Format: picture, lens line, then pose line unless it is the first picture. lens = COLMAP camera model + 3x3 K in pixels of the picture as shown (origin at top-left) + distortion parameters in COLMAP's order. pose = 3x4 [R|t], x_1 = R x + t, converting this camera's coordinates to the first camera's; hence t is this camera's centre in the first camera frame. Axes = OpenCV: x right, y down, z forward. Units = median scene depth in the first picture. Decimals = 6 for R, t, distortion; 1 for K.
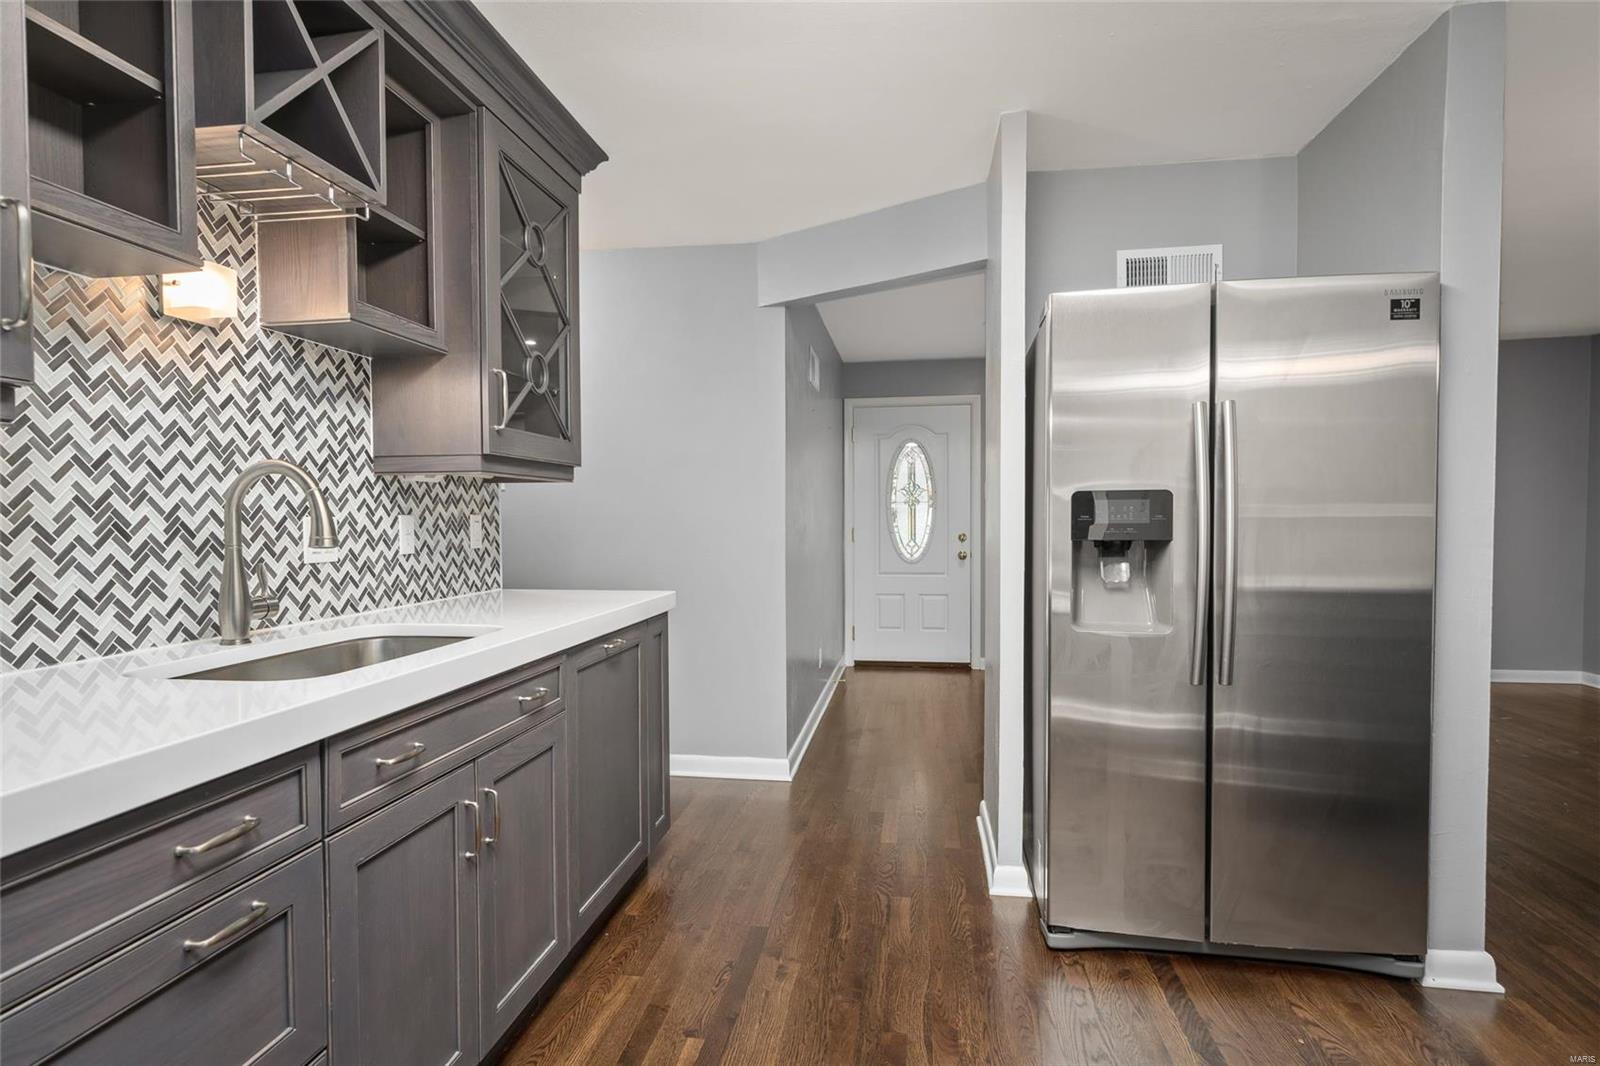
lens RADIAL K [[832.1, 0, 793.0], [0, 832.1, 542.1], [0, 0, 1]] dist [-0.001596, 0.001479]
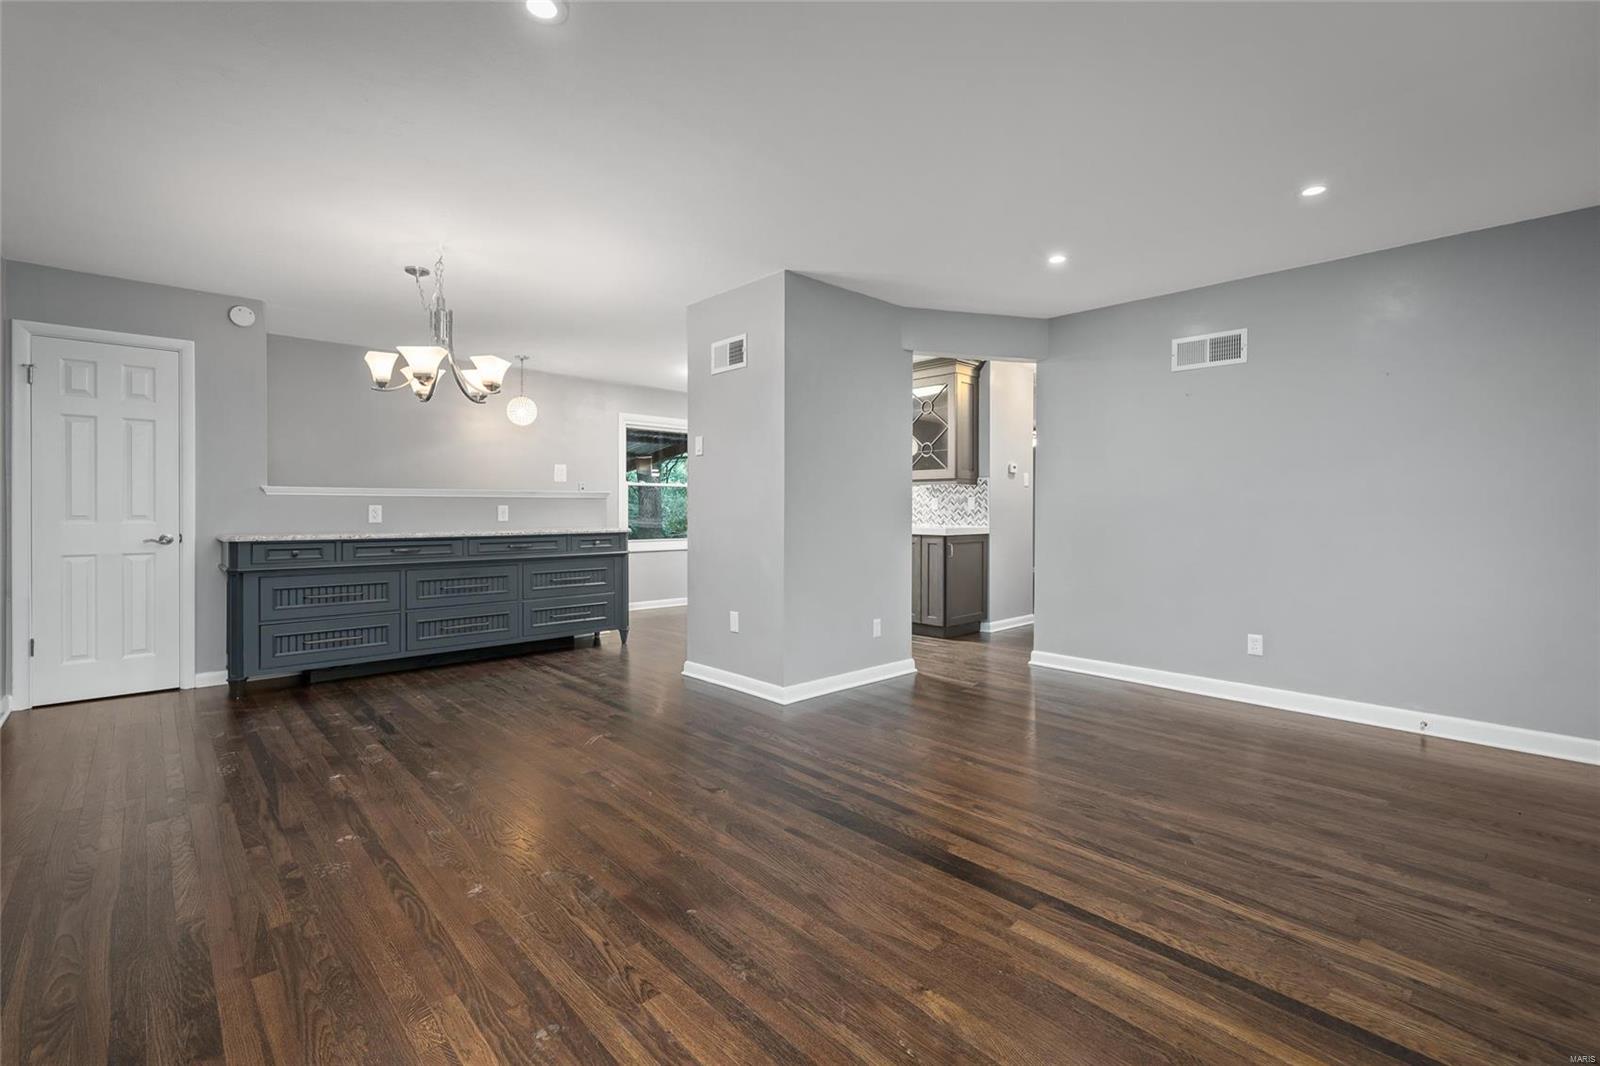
lens RADIAL K [[695.7, 0, 804.4], [0, 695.7, 515.5], [0, 0, 1]] dist [0.000602, 0.000420]
pose [[-0.618752, 0.011343, -0.785505, 2.500468], [-0.022304, 0.999239, 0.031999, -0.048523], [0.785270, 0.037319, -0.618028, 2.868793]]
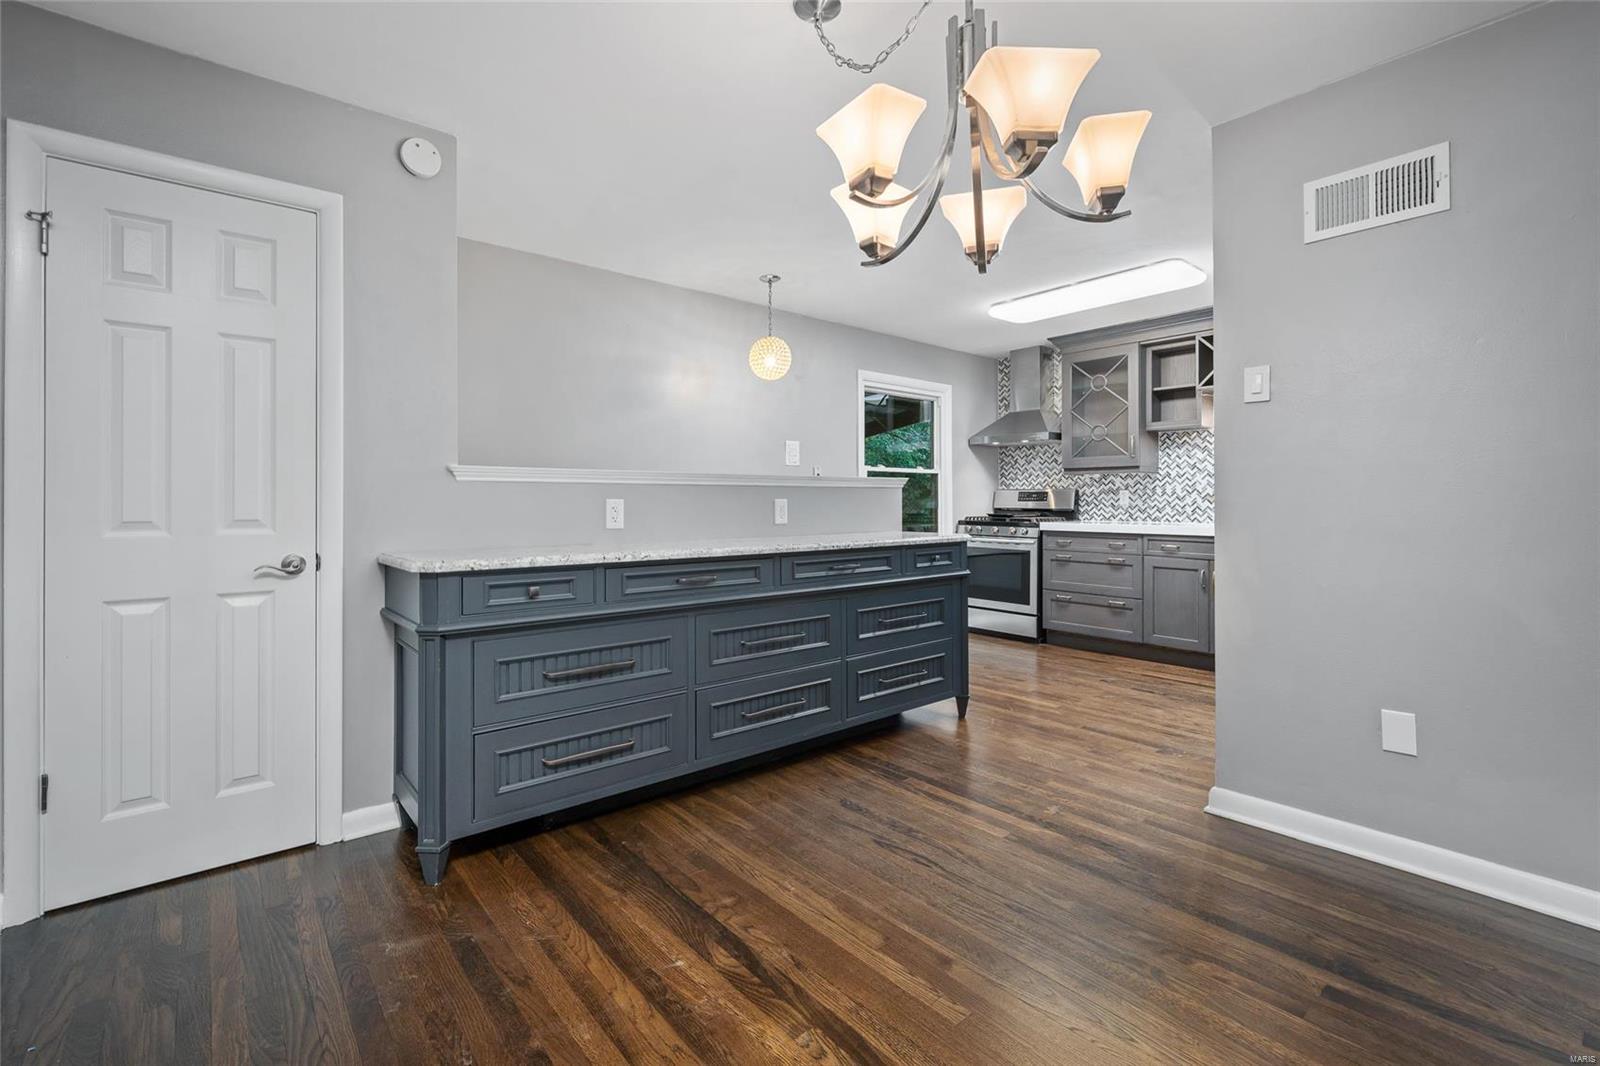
lens RADIAL K [[695.7, 0, 796.2], [0, 695.7, 504.4], [0, 0, 1]] dist [0.000602, 0.000420]
pose [[-0.657220, 0.008188, -0.753654, 2.345538], [-0.017642, 0.999500, 0.026243, -0.003474], [0.753492, 0.030544, -0.656747, 1.322360]]
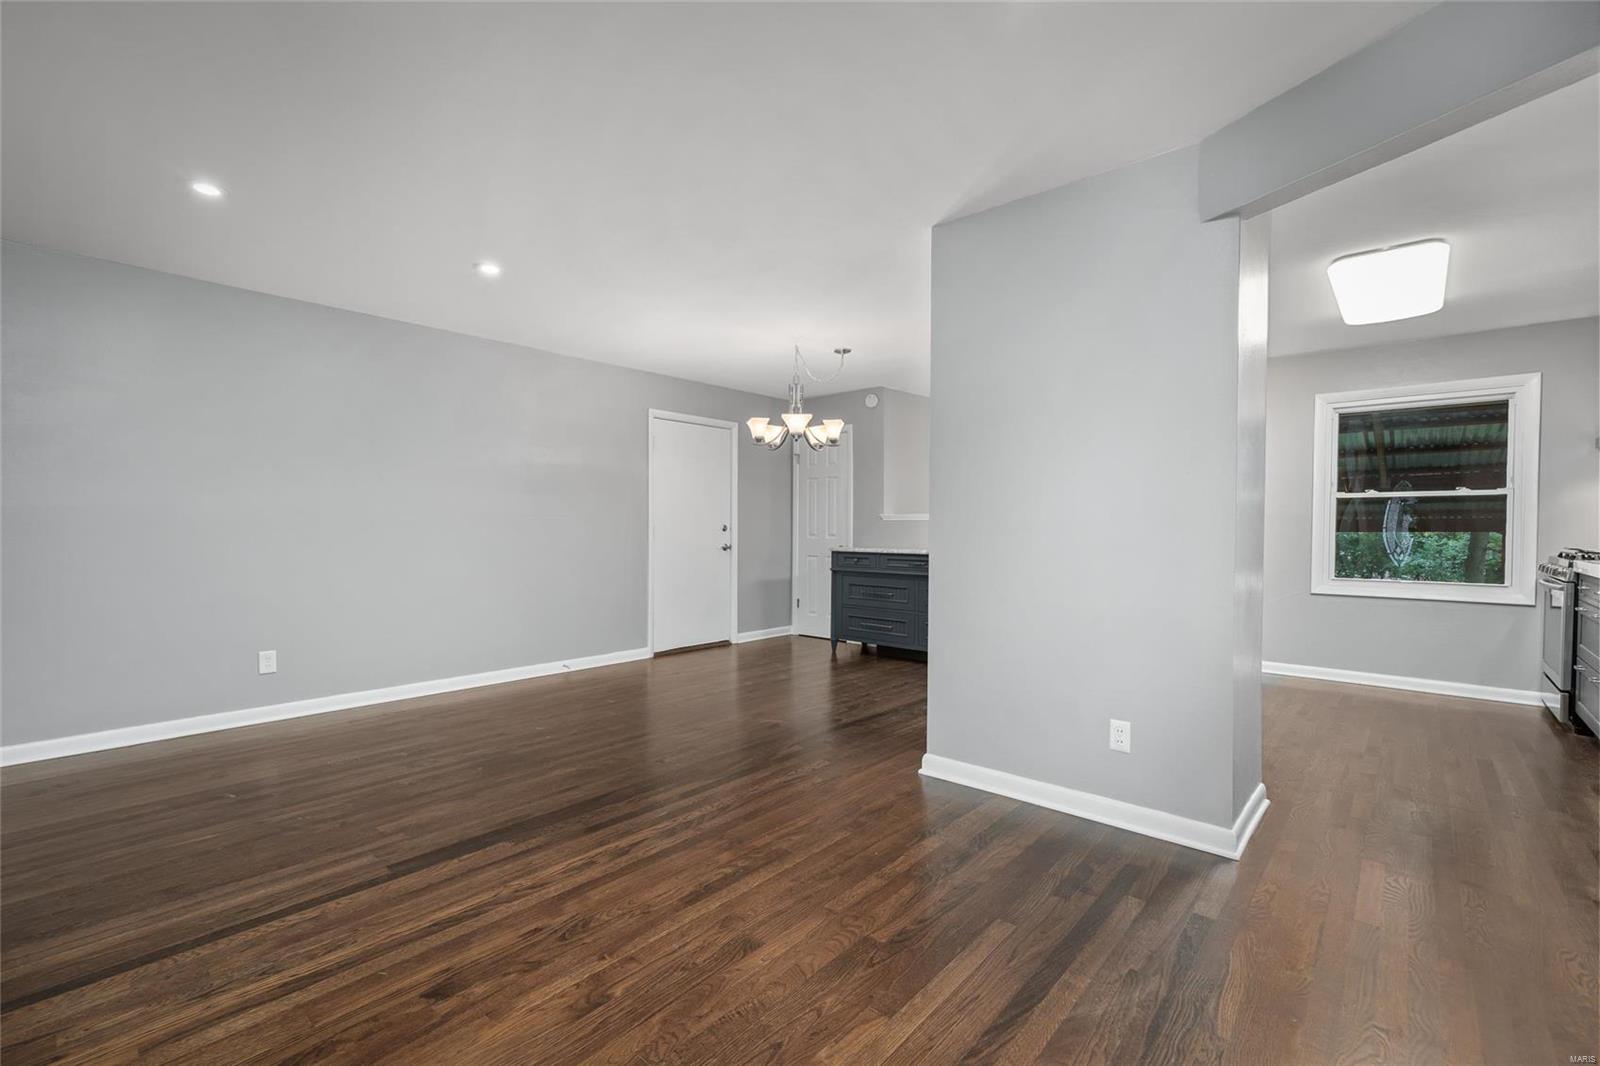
lens RADIAL K [[695.7, 0, 771.0], [0, 695.7, 545.4], [0, 0, 1]] dist [0.000602, 0.000420]
pose [[-0.828630, -0.009780, 0.559711, 0.368439], [0.018522, 0.998821, 0.044873, -0.046324], [-0.559490, 0.047550, -0.827472, 3.110455]]
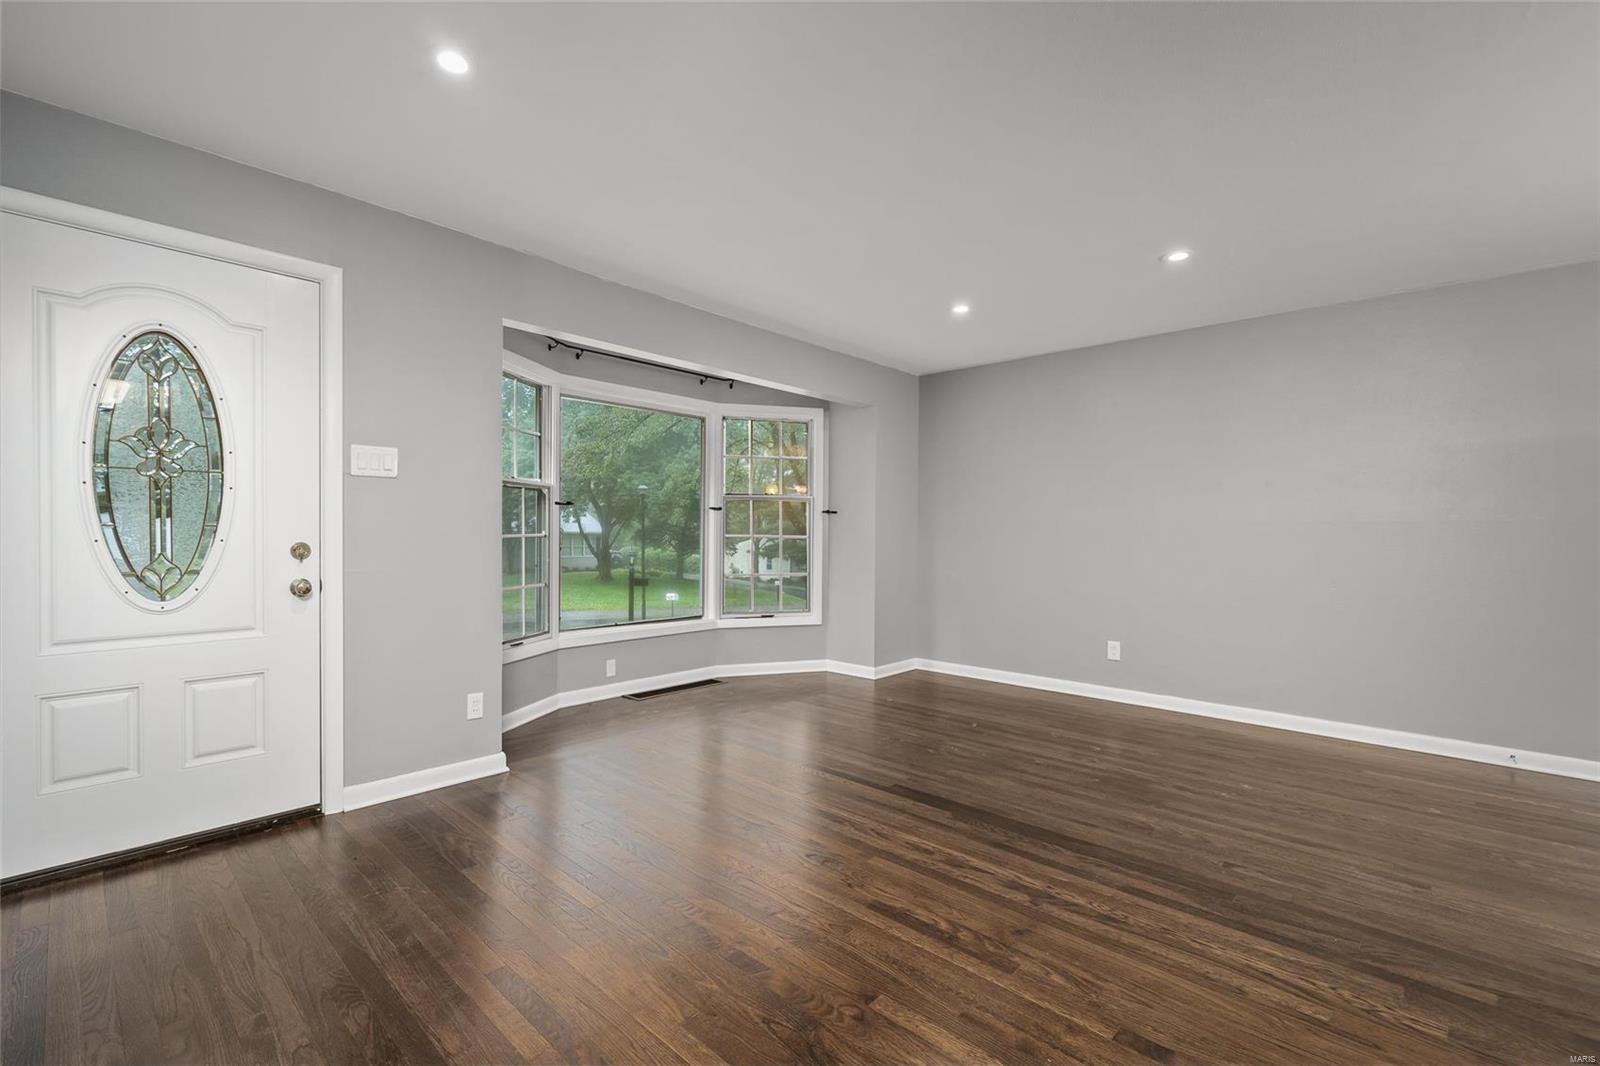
lens RADIAL K [[695.7, 0, 795.8], [0, 695.7, 557.7], [0, 0, 1]] dist [0.000602, 0.000420]
pose [[0.566421, -0.018069, 0.823918, 0.121412], [0.011655, 0.999835, 0.013915, -0.010476], [-0.824034, 0.001721, 0.566538, 1.824769]]
